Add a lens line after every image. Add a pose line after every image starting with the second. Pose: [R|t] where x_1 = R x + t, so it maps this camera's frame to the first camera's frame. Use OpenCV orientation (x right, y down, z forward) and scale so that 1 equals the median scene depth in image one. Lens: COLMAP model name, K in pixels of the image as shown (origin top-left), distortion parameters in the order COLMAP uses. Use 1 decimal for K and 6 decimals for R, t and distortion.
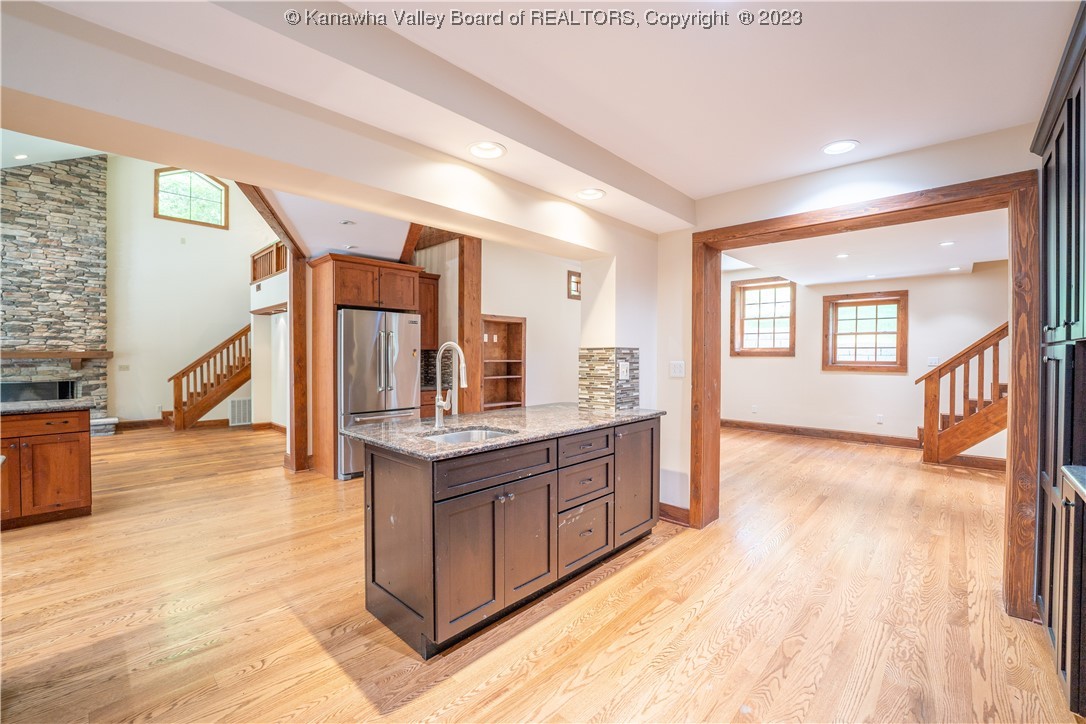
lens RADIAL K [[441.9, 0, 540.3], [0, 441.9, 361.4], [0, 0, 1]] dist [-0.026317, 0.001448]
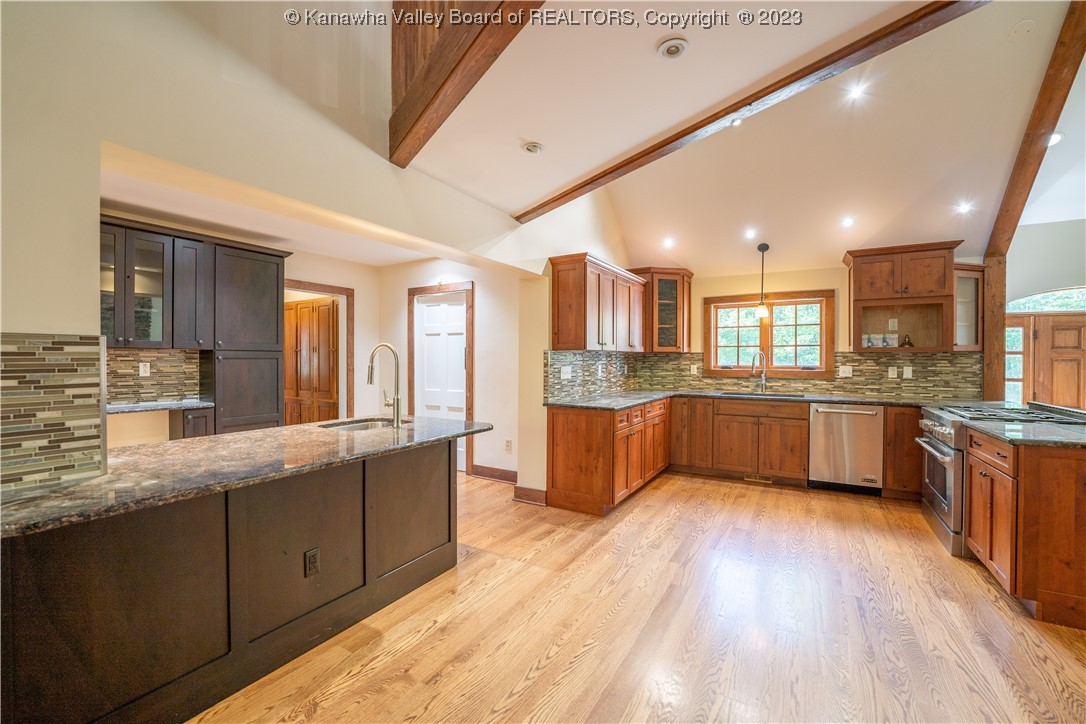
lens RADIAL K [[441.9, 0, 547.9], [0, 441.9, 357.1], [0, 0, 1]] dist [-0.026317, 0.001448]
pose [[-0.975873, -0.005505, -0.218269, -0.108200], [-0.007902, 0.999918, 0.010111, -0.007500], [0.218195, 0.011592, -0.975836, 0.641261]]
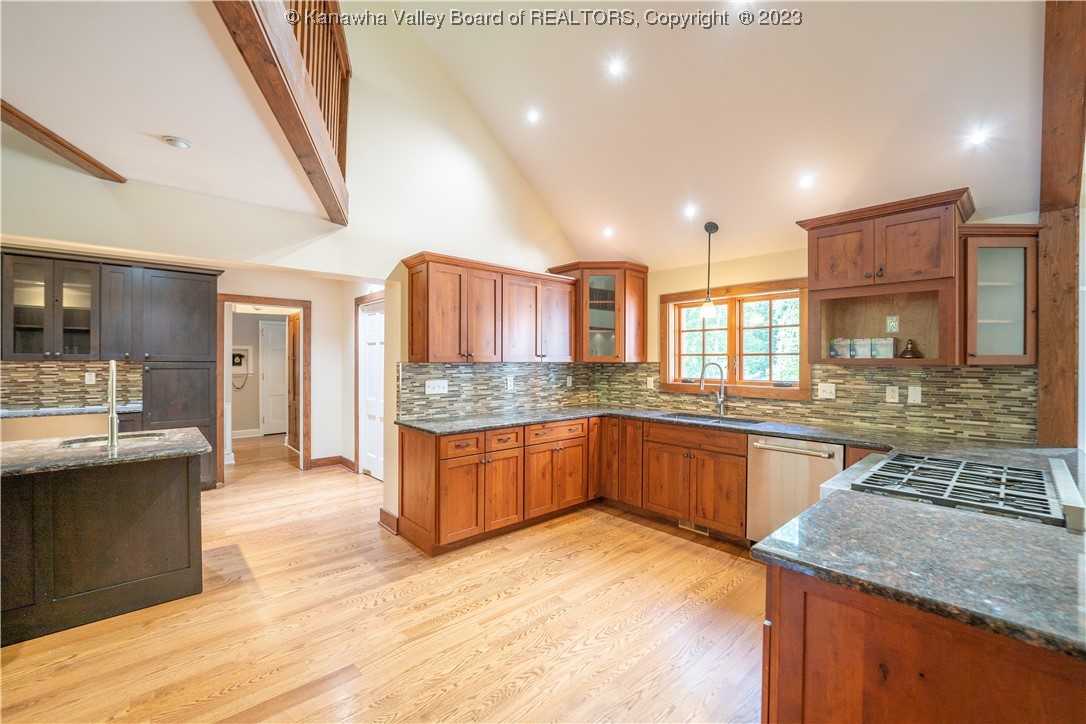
lens RADIAL K [[441.9, 0, 547.4], [0, 441.9, 358.0], [0, 0, 1]] dist [-0.026317, 0.001448]
pose [[-0.997360, -0.006148, 0.072356, -0.397869], [-0.005417, 0.999932, 0.010293, -0.020167], [-0.072415, 0.009874, -0.997326, 0.591475]]
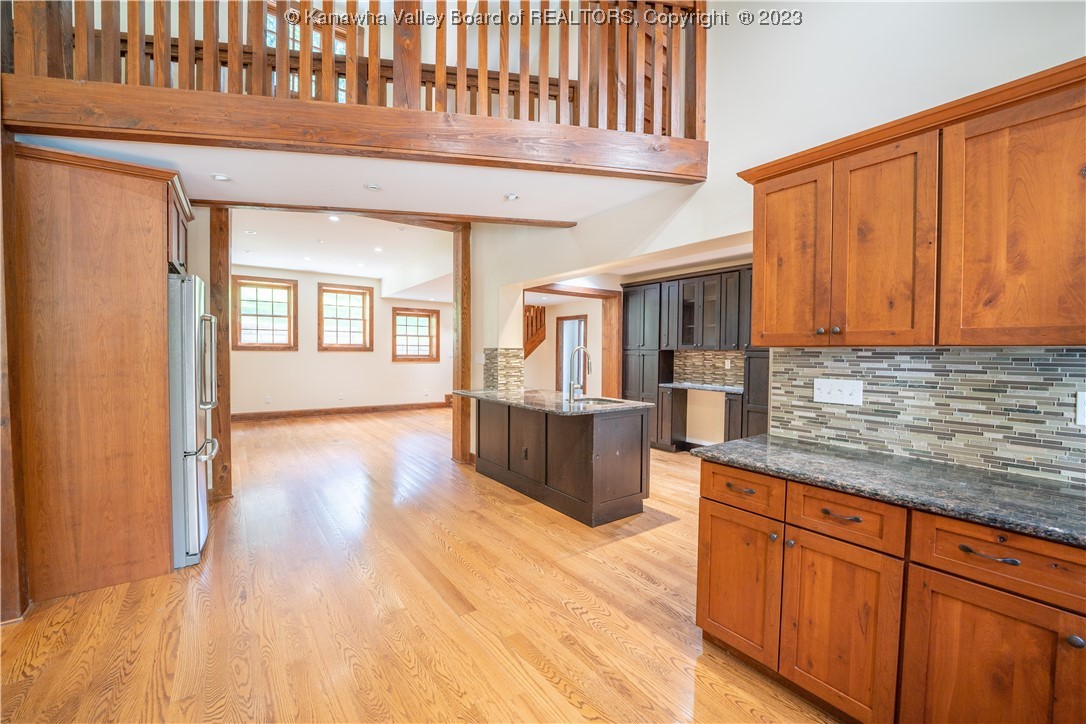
lens RADIAL K [[441.9, 0, 539.2], [0, 441.9, 361.0], [0, 0, 1]] dist [-0.026317, 0.001448]
pose [[0.201177, -0.022929, 0.979286, -0.537842], [0.004911, 0.999737, 0.022399, -0.008567], [-0.979543, 0.000303, 0.201237, 0.250922]]
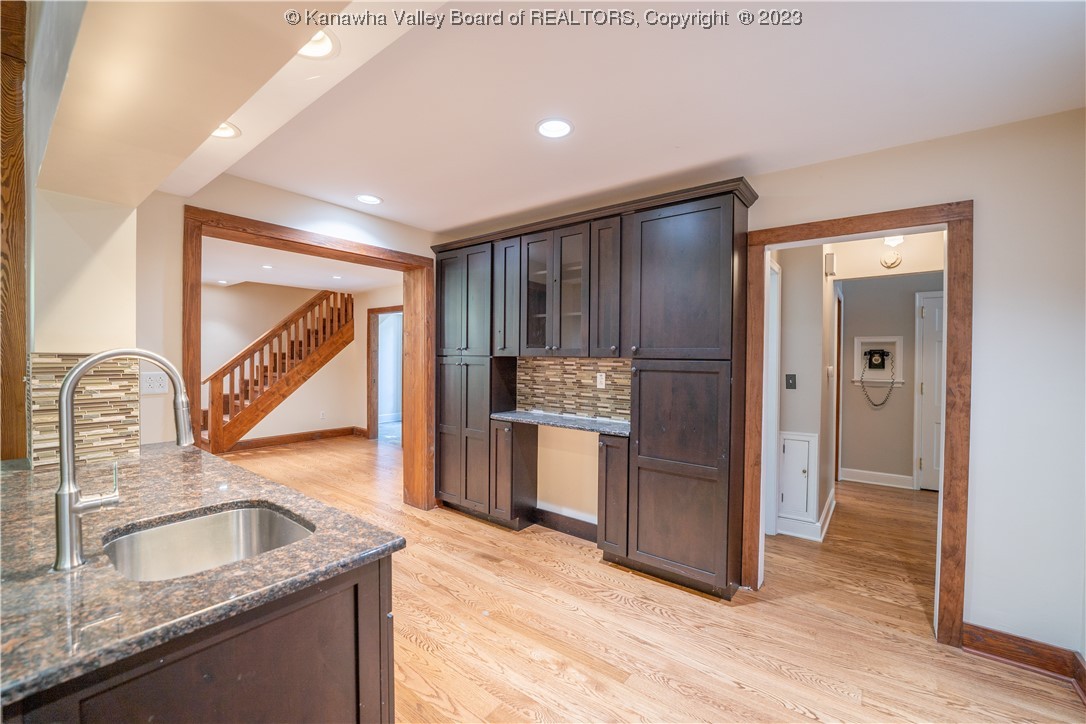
lens RADIAL K [[441.9, 0, 540.6], [0, 441.9, 363.2], [0, 0, 1]] dist [-0.026317, 0.001448]
pose [[-0.094852, -0.017875, 0.995331, -0.198796], [0.004945, 0.999818, 0.018427, -0.010592], [-0.995479, 0.006670, -0.094746, 0.193604]]
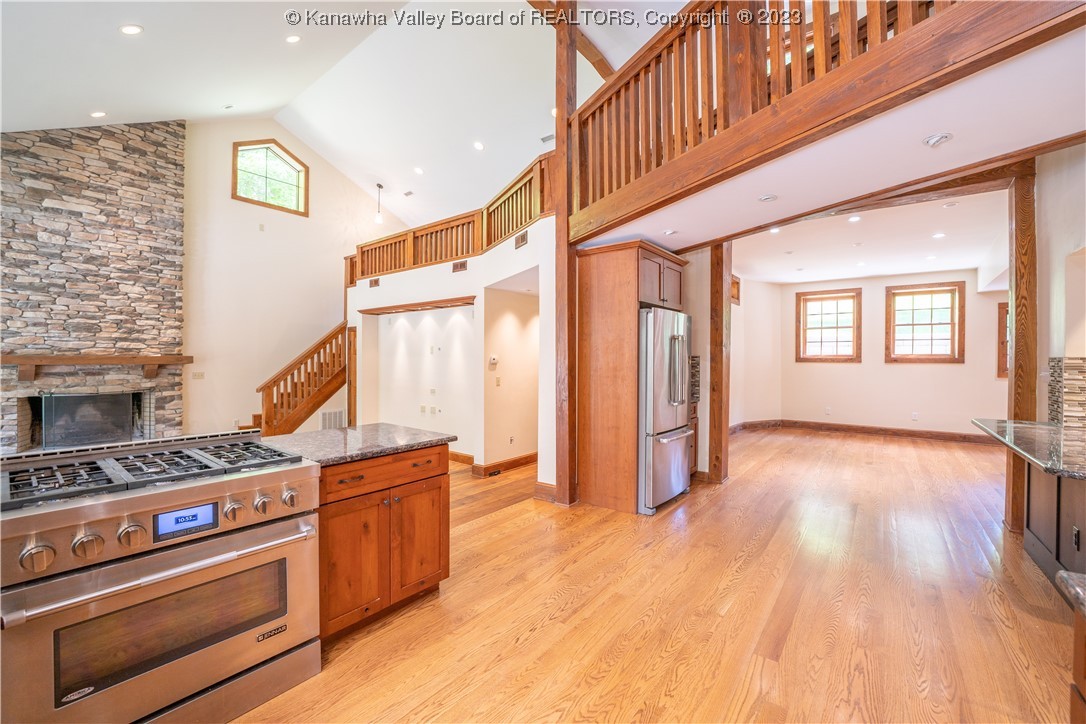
lens RADIAL K [[441.9, 0, 546.1], [0, 441.9, 360.2], [0, 0, 1]] dist [-0.026317, 0.001448]
pose [[0.996011, 0.001217, 0.089220, -0.419373], [-0.000237, 0.999940, -0.010995, -0.006594], [-0.089228, 0.010930, 0.995951, 0.113917]]
